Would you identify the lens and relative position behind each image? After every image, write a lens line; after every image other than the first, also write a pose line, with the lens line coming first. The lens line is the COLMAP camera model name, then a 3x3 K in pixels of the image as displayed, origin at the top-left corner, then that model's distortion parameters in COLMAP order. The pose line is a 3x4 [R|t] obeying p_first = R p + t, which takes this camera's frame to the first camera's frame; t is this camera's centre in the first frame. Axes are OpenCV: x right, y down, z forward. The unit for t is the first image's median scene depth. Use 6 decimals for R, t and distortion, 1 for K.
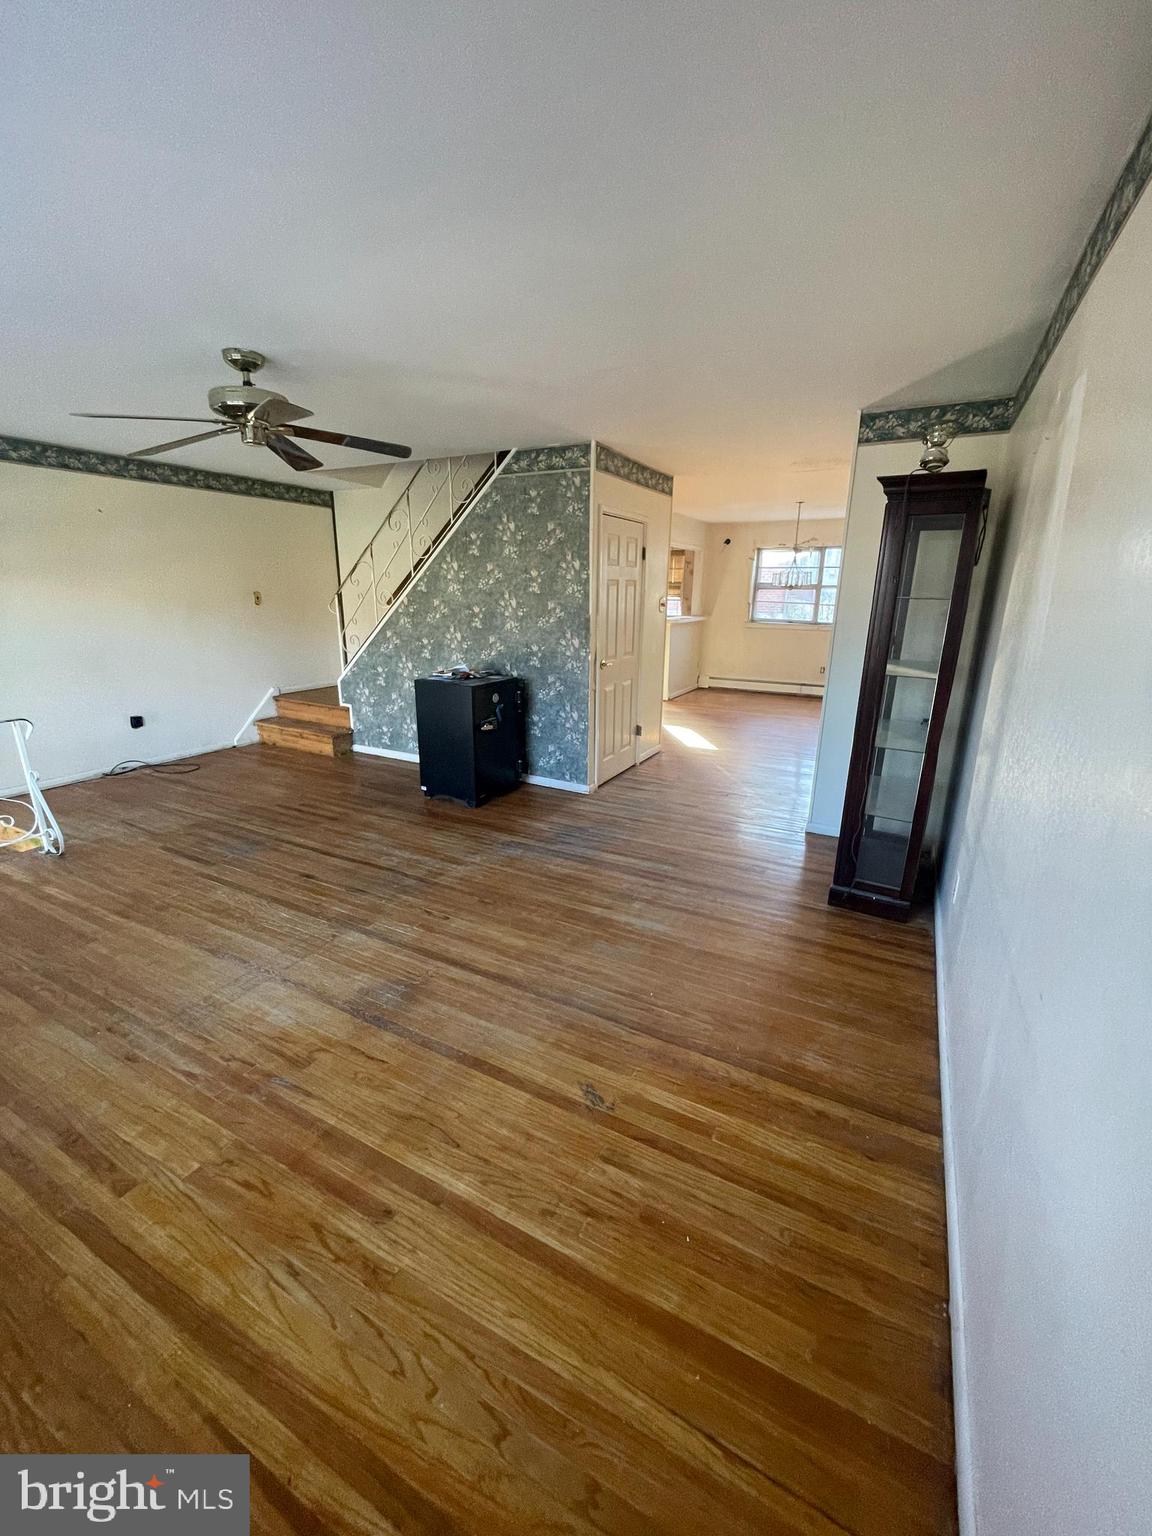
lens RADIAL K [[622.4, 0, 580.7], [0, 622.4, 767.2], [0, 0, 1]] dist [0.003351, -0.001148]
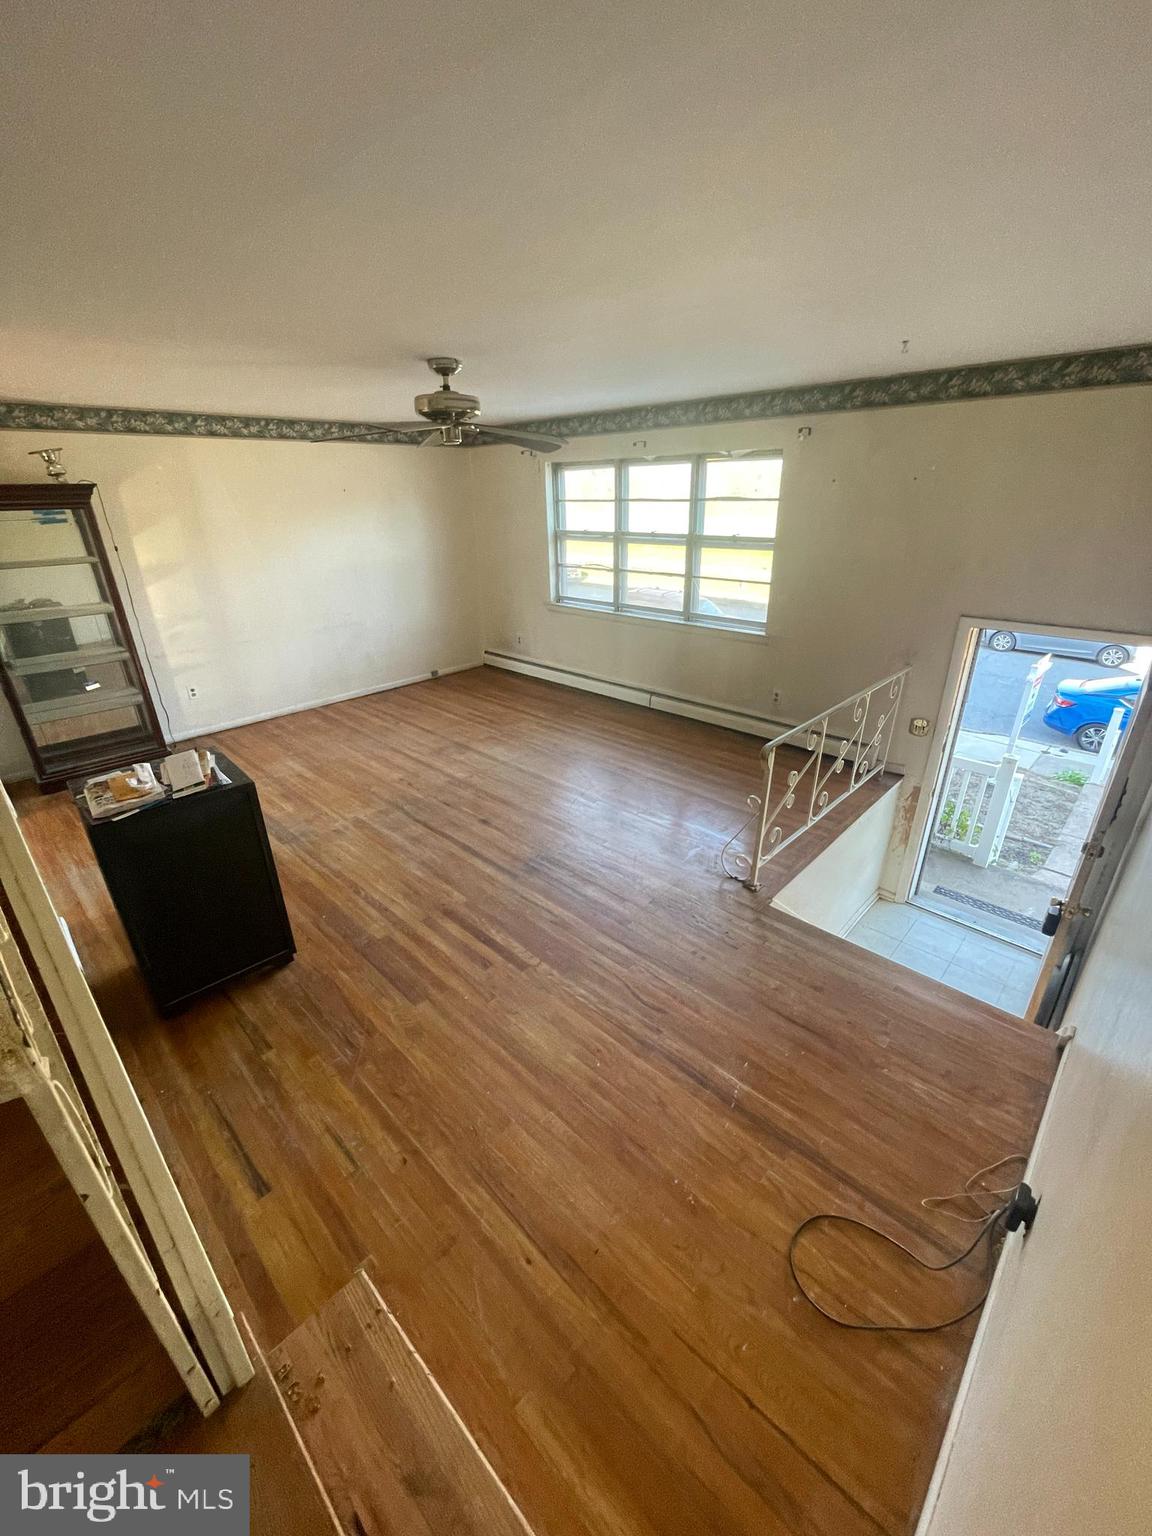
lens RADIAL K [[622.4, 0, 575.9], [0, 622.4, 773.2], [0, 0, 1]] dist [0.003351, -0.001148]
pose [[-0.959037, -0.118252, 0.257419, -1.168858], [0.079791, 0.759153, 0.646003, -0.825030], [-0.271811, 0.640081, -0.718620, 2.269385]]
